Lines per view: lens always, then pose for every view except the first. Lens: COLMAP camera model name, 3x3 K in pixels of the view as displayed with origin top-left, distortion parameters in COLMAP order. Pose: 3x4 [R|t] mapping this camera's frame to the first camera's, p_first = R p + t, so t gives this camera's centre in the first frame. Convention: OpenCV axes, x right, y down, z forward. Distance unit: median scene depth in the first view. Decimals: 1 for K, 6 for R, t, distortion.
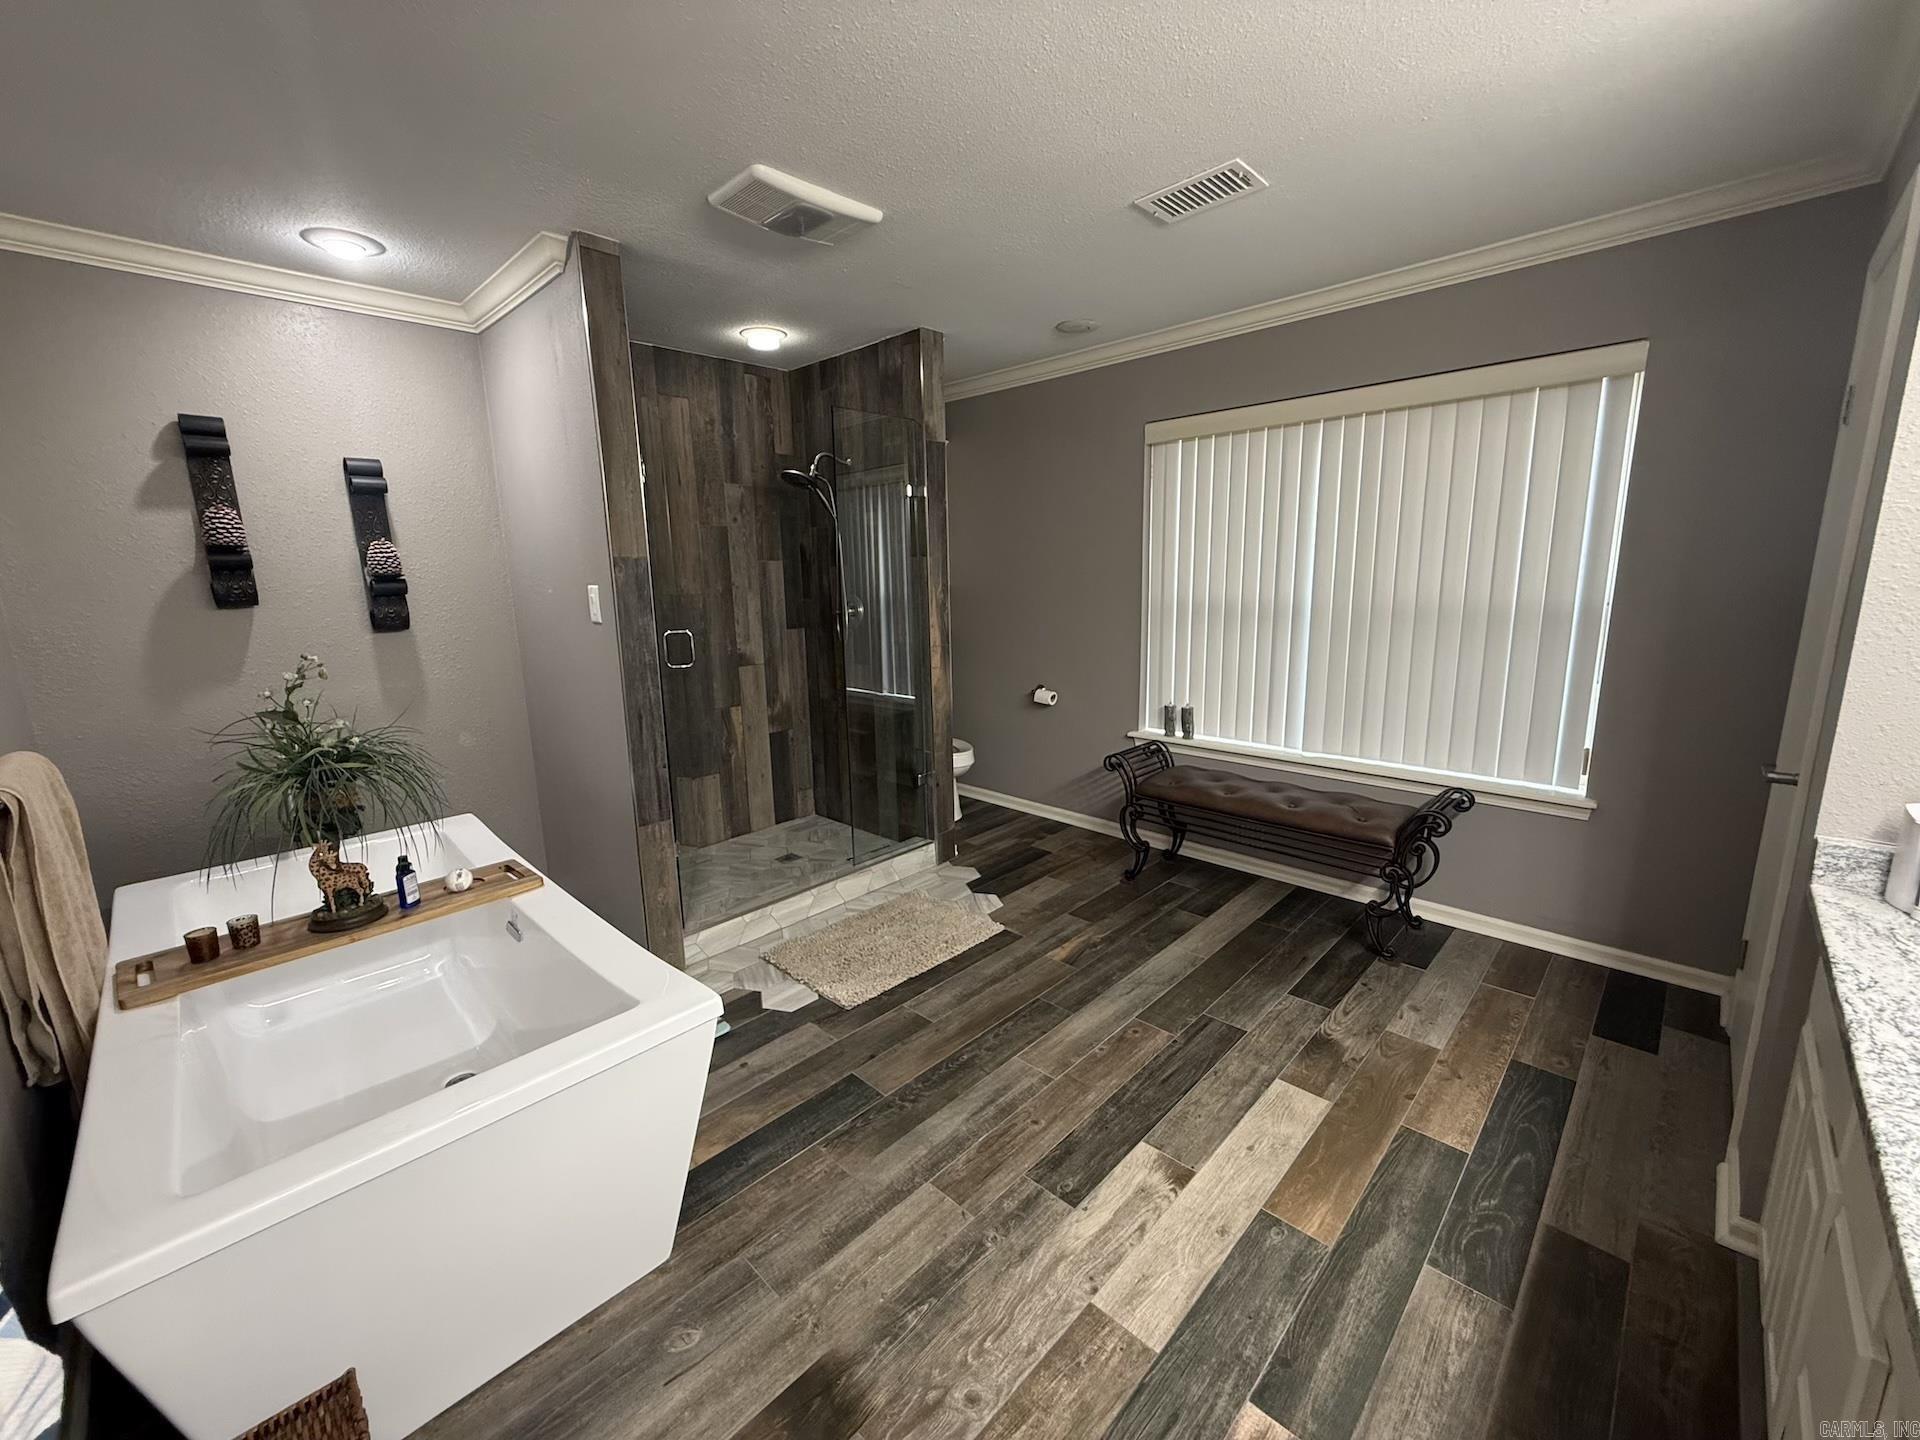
lens RADIAL K [[763.6, 0, 955.6], [0, 763.6, 722.7], [0, 0, 1]] dist [0.000569, 0.000200]
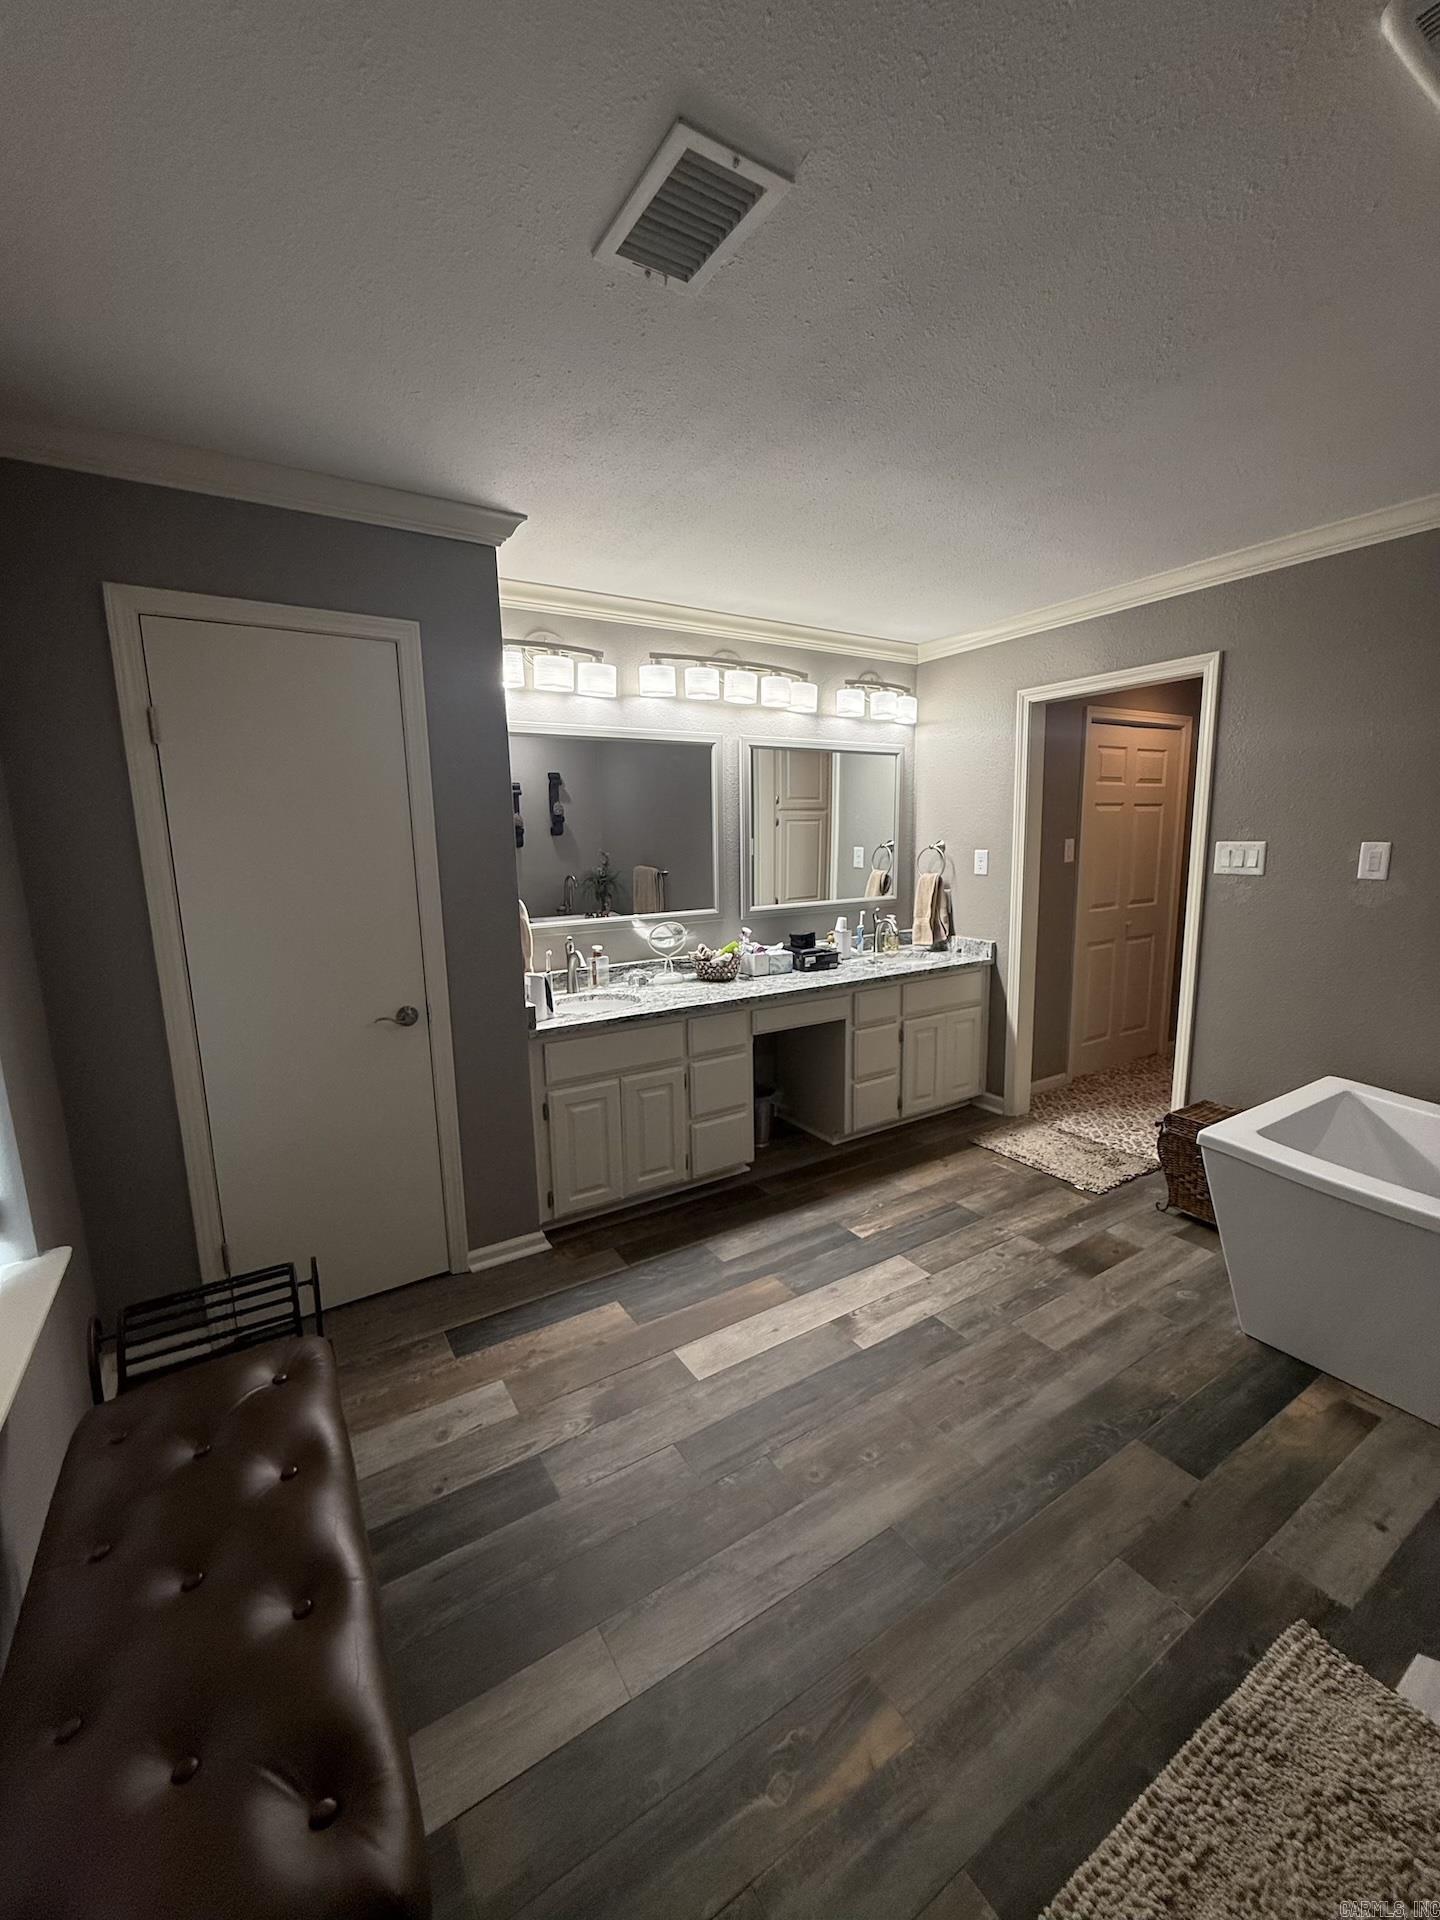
lens RADIAL K [[763.6, 0, 720.4], [0, 763.6, 951.3], [0, 0, 1]] dist [0.000569, 0.000200]
pose [[-0.971820, 0.002829, 0.235707, 0.155701], [0.084920, 0.936990, 0.338878, -0.356196], [-0.219896, 0.349344, -0.910826, 1.612552]]
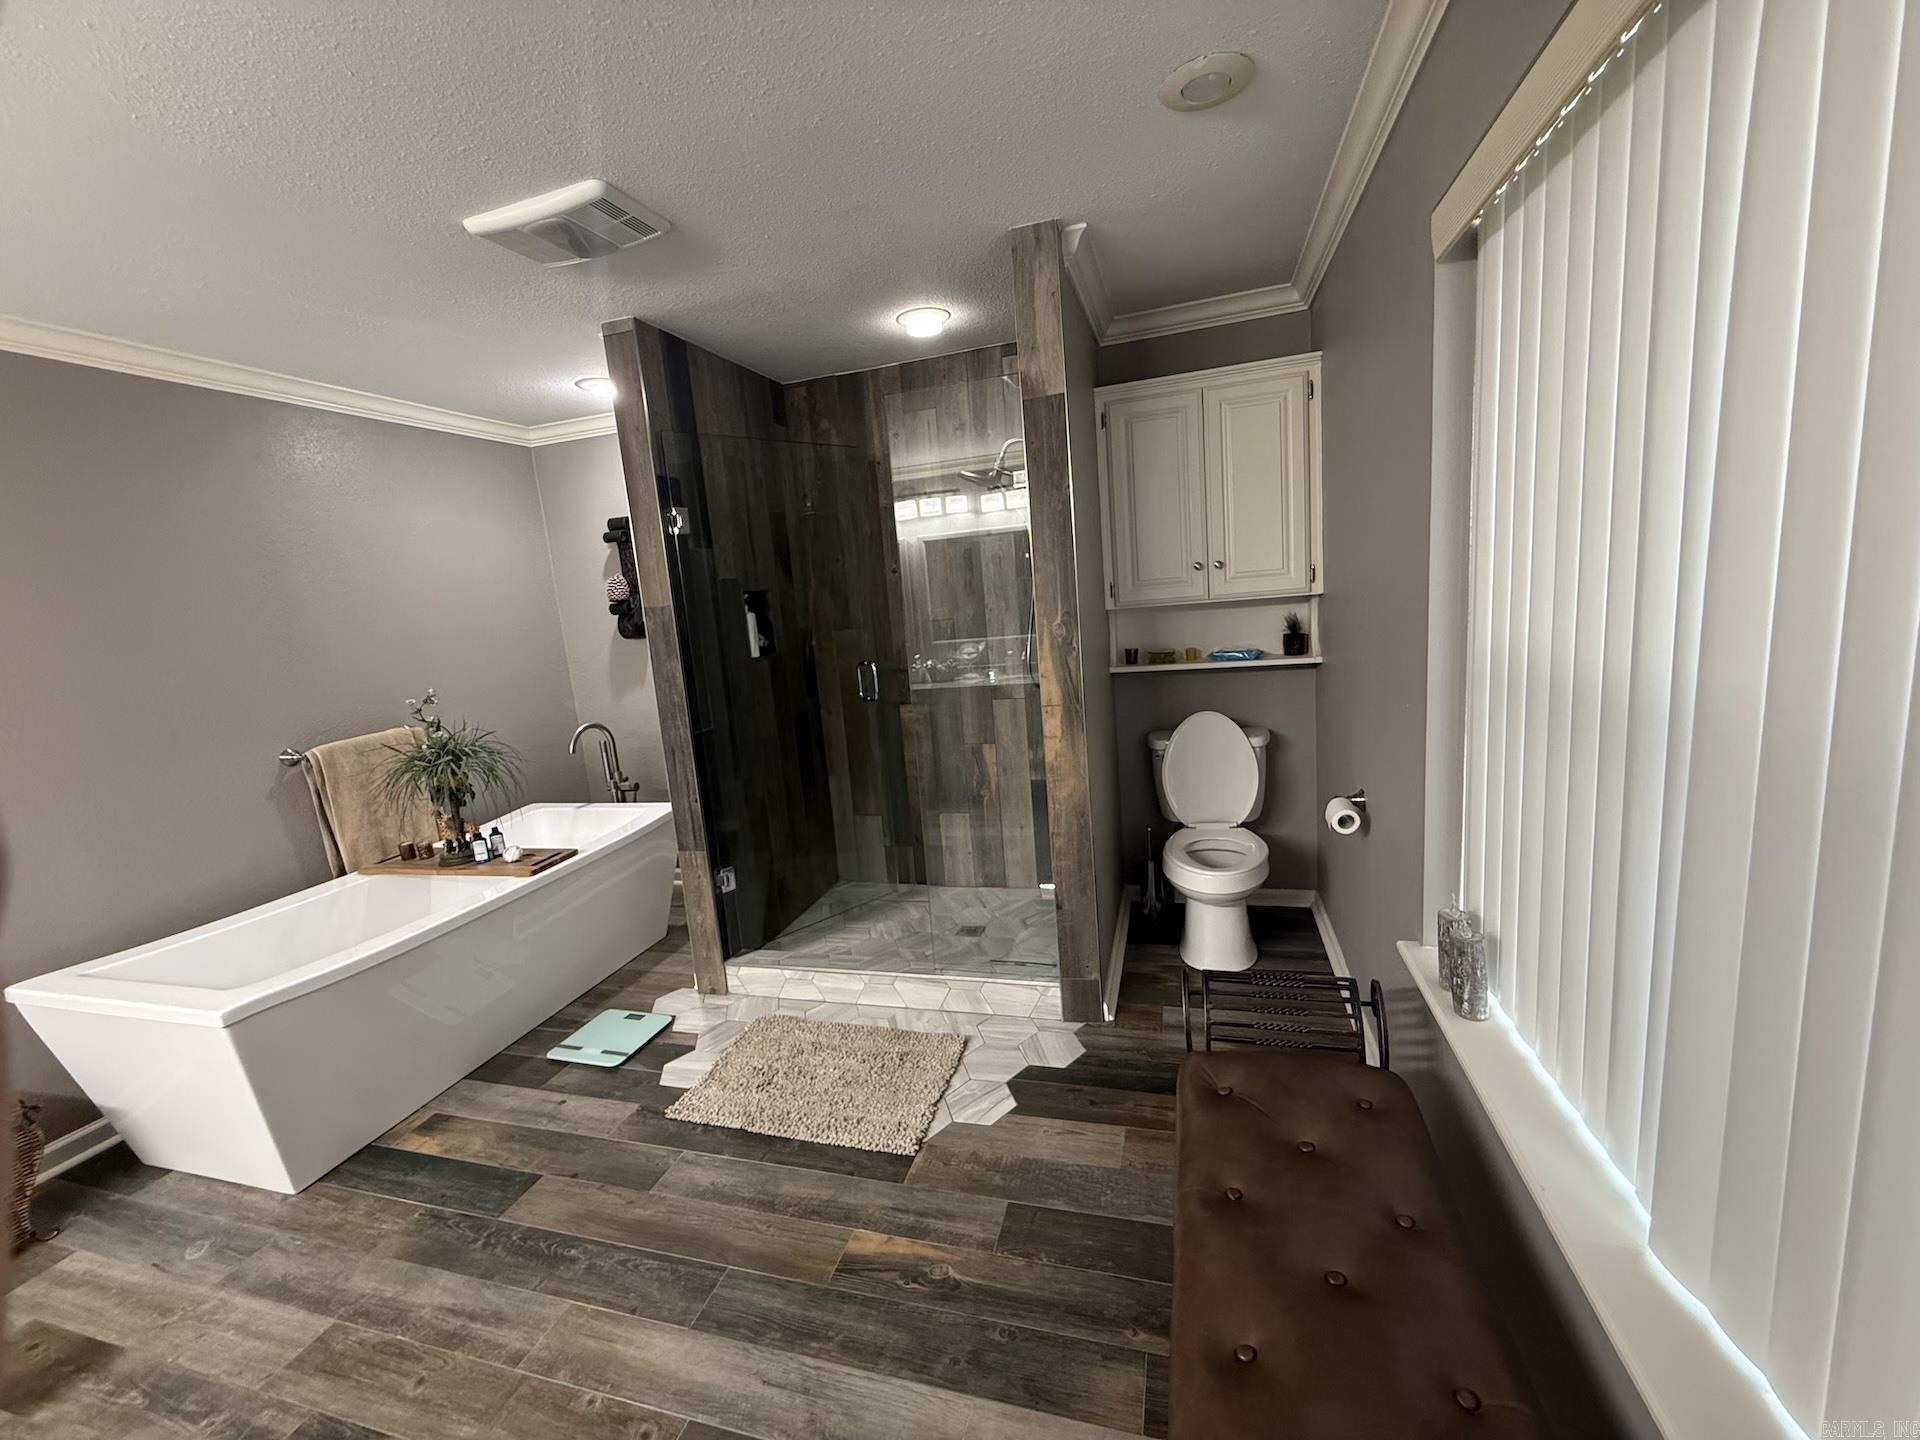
lens RADIAL K [[763.6, 0, 955.6], [0, 763.6, 722.7], [0, 0, 1]] dist [0.000569, 0.000200]
pose [[0.463455, 0.129632, -0.876587, 0.826654], [-0.101359, 0.990504, 0.092889, -0.219184], [0.880304, 0.045800, 0.472194, 0.963064]]
